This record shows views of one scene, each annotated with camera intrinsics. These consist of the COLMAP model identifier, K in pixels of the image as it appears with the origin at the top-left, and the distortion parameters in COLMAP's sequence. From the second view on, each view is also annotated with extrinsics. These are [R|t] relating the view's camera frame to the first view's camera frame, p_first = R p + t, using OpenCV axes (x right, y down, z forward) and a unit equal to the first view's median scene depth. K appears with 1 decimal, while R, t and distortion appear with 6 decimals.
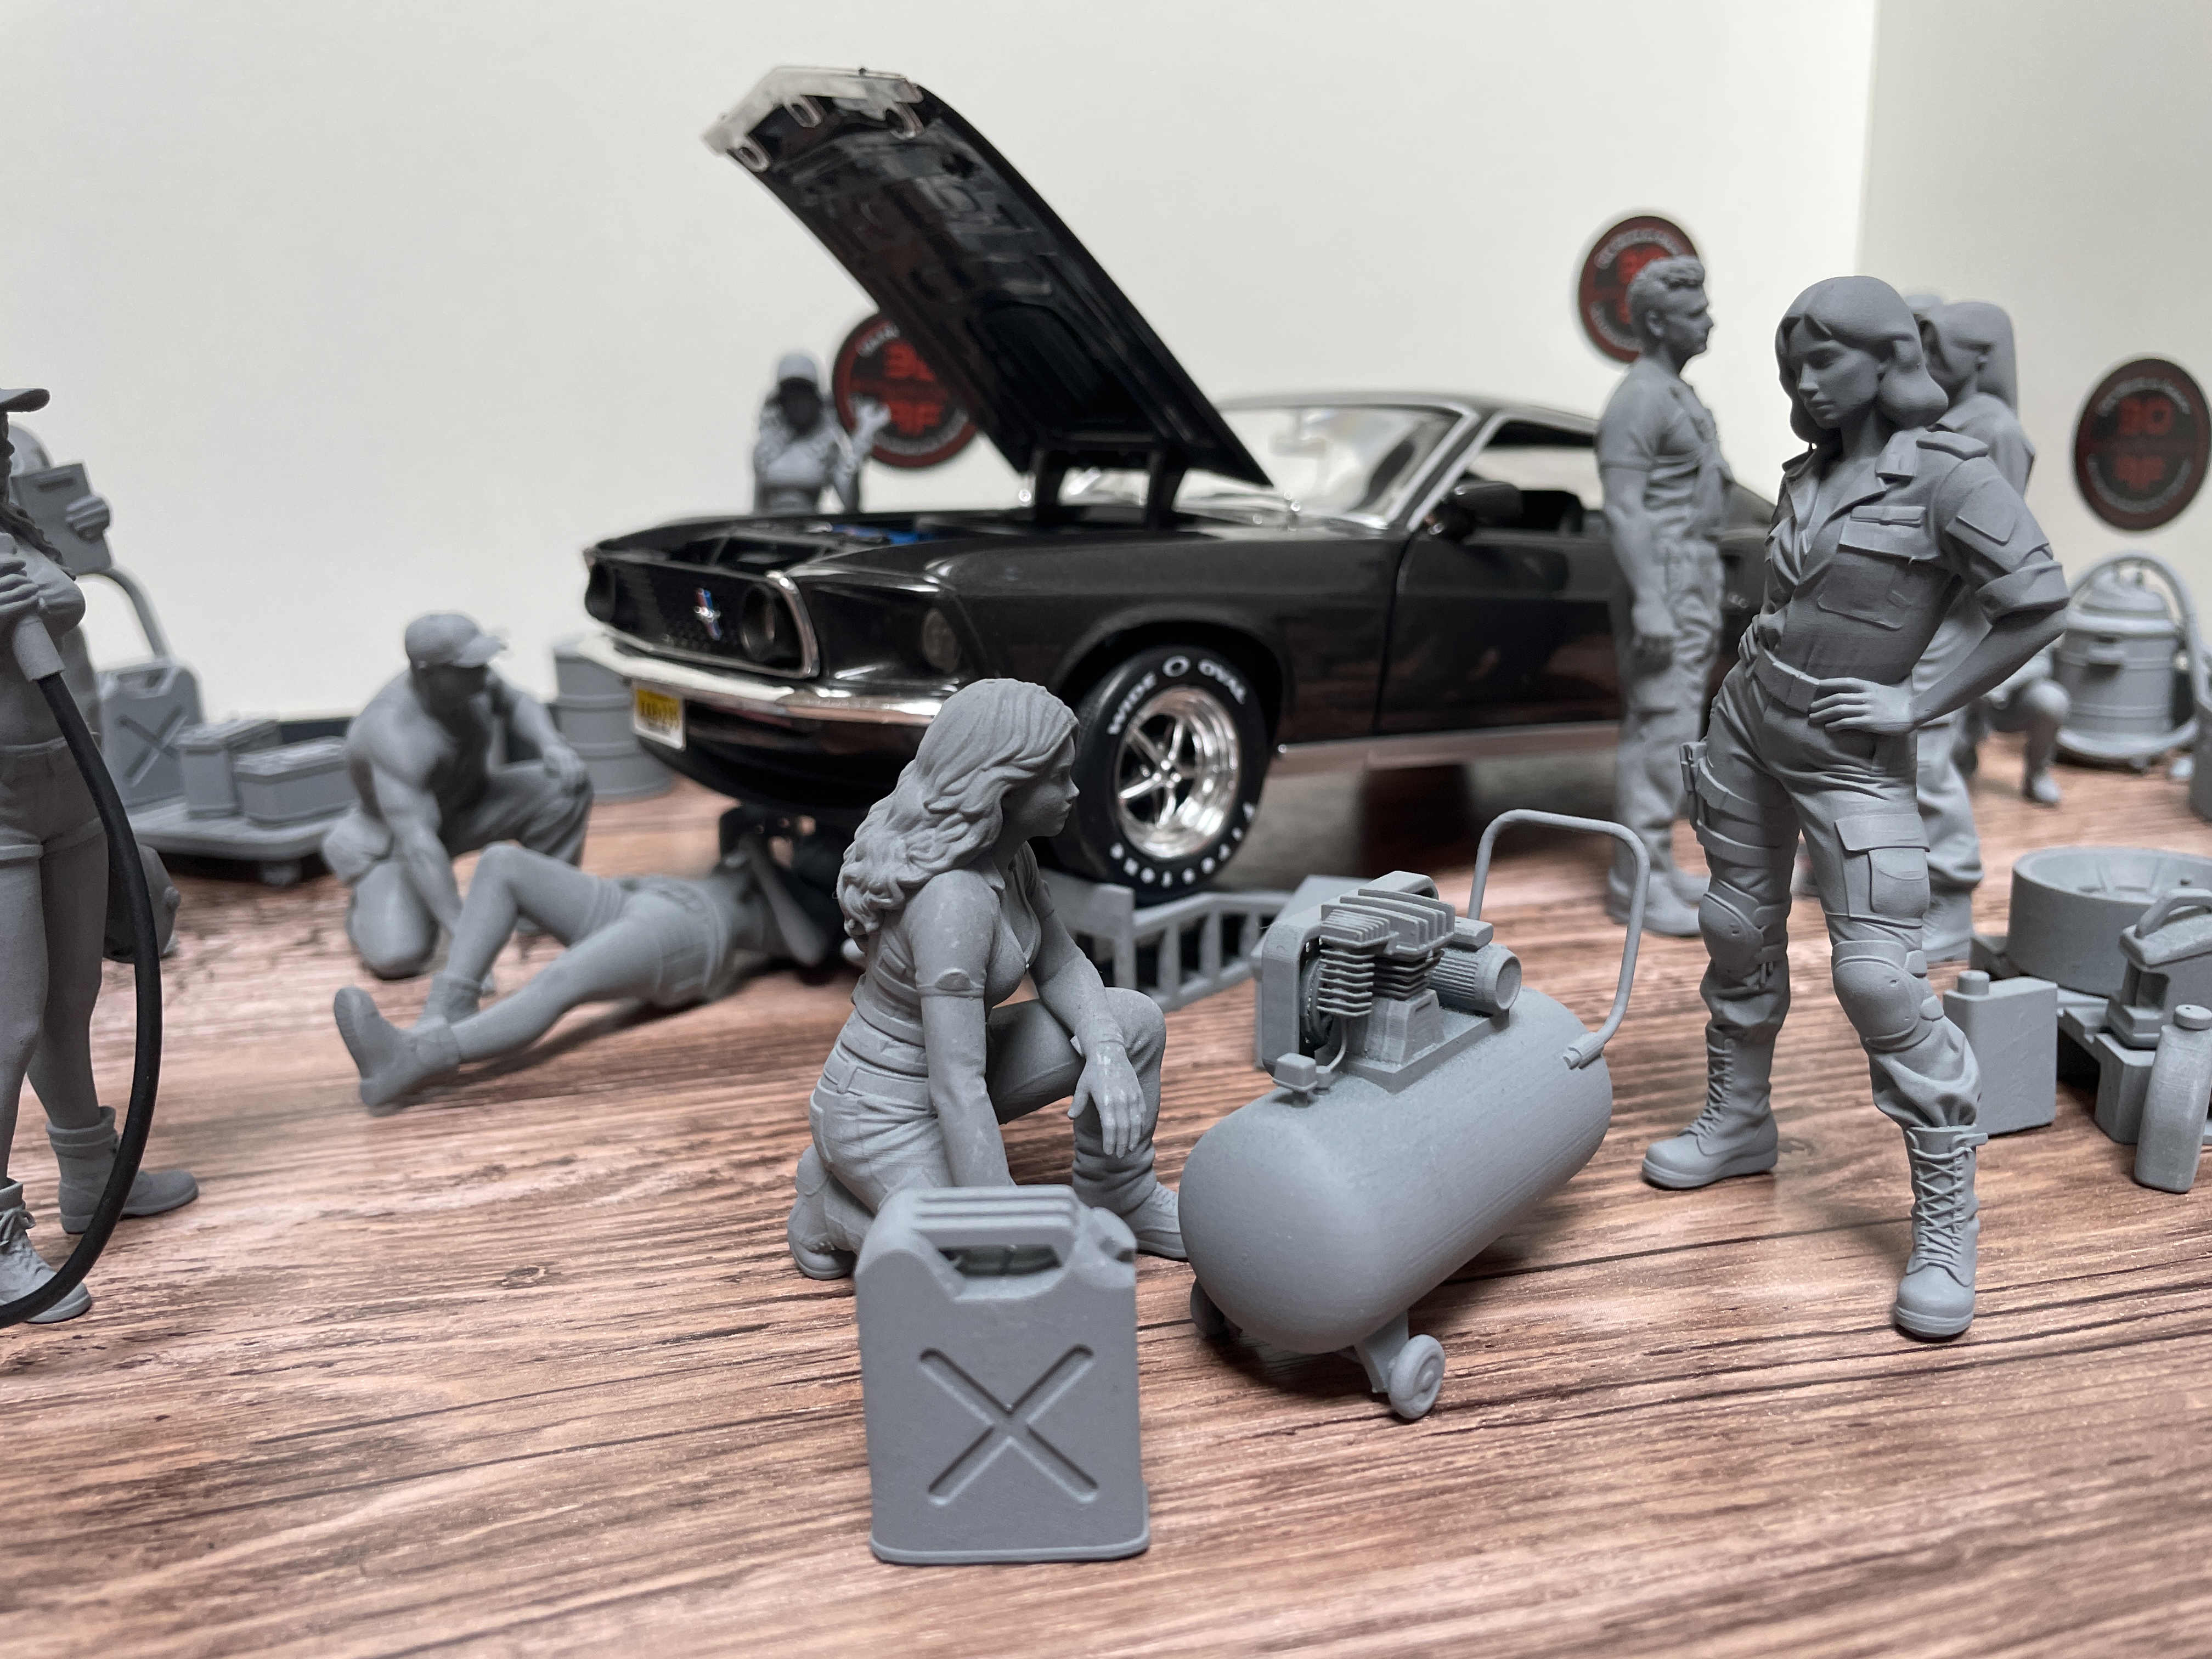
lens RADIAL K [[1724.7, 0, 1087.5], [0, 1724.7, 820.9], [0, 0, 1]] dist [0.066069, -0.117435]
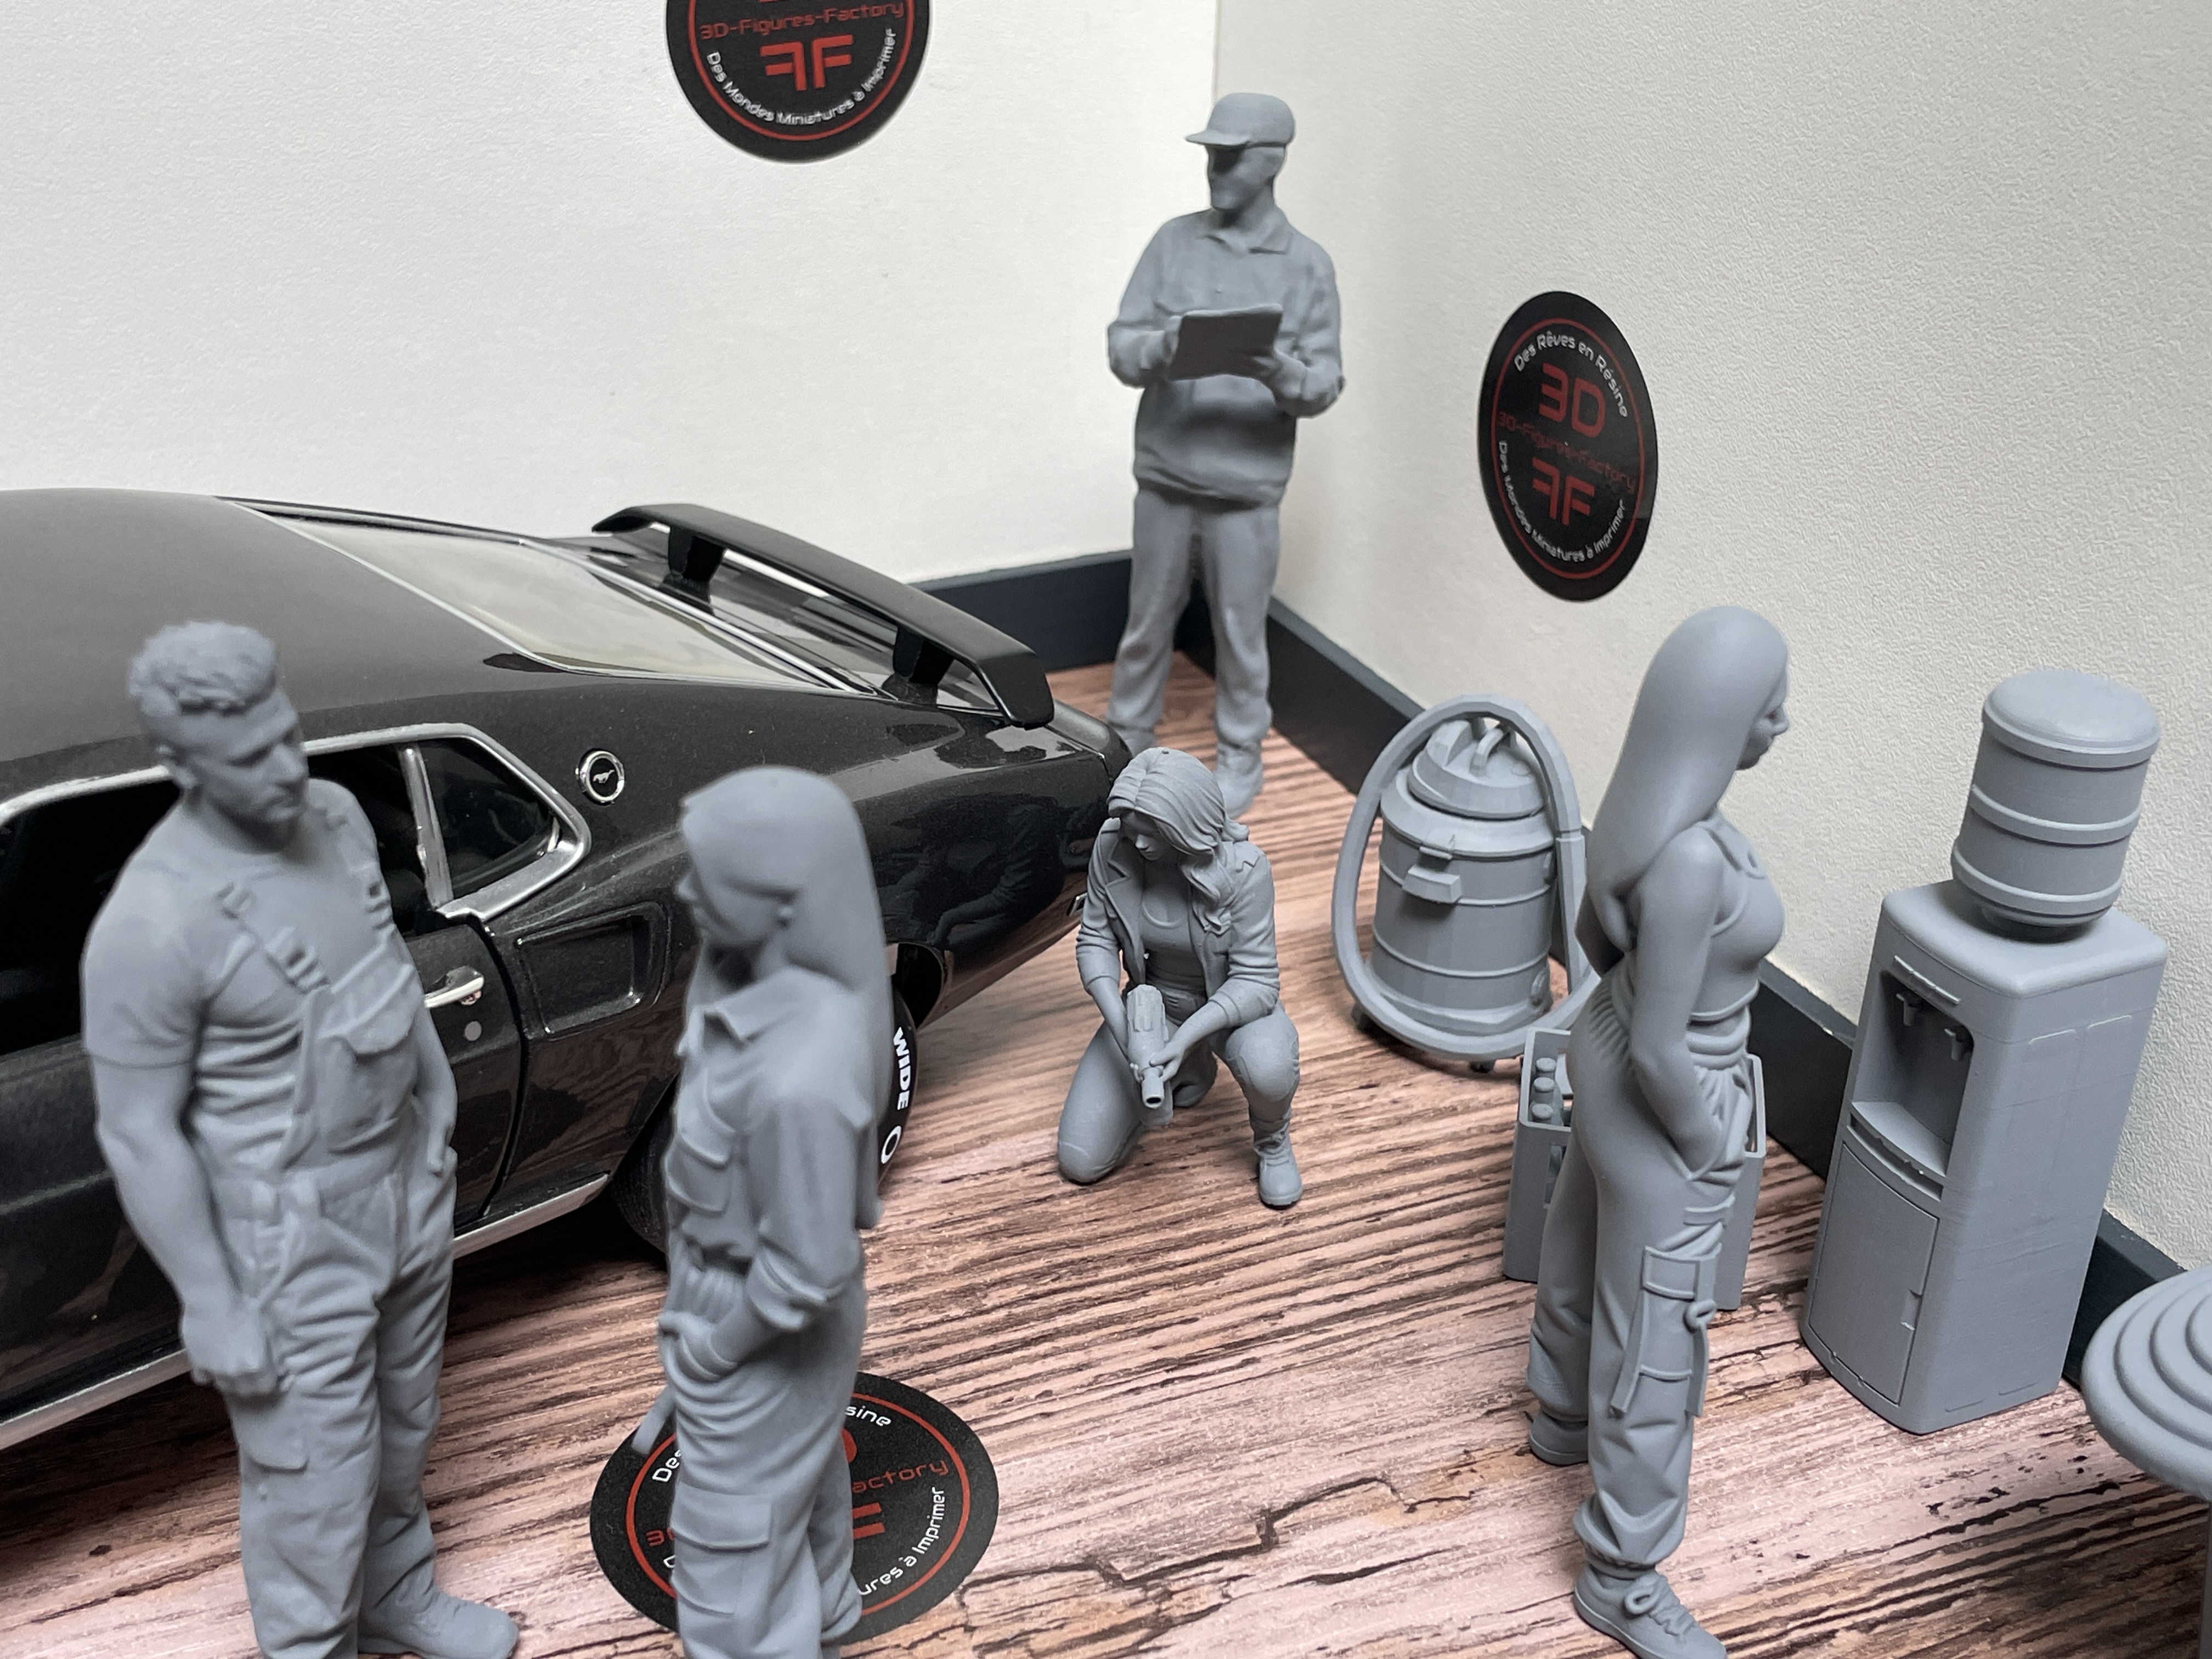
lens RADIAL K [[2602.5, 0, 1078.8], [0, 2602.5, 832.6], [0, 0, 1]] dist [0.132299, -0.356927]
pose [[0.985103, -0.035080, 0.168351, 0.674053], [-0.005507, 0.972035, 0.234771, -0.659234], [-0.171879, -0.232201, 0.957361, 0.397385]]
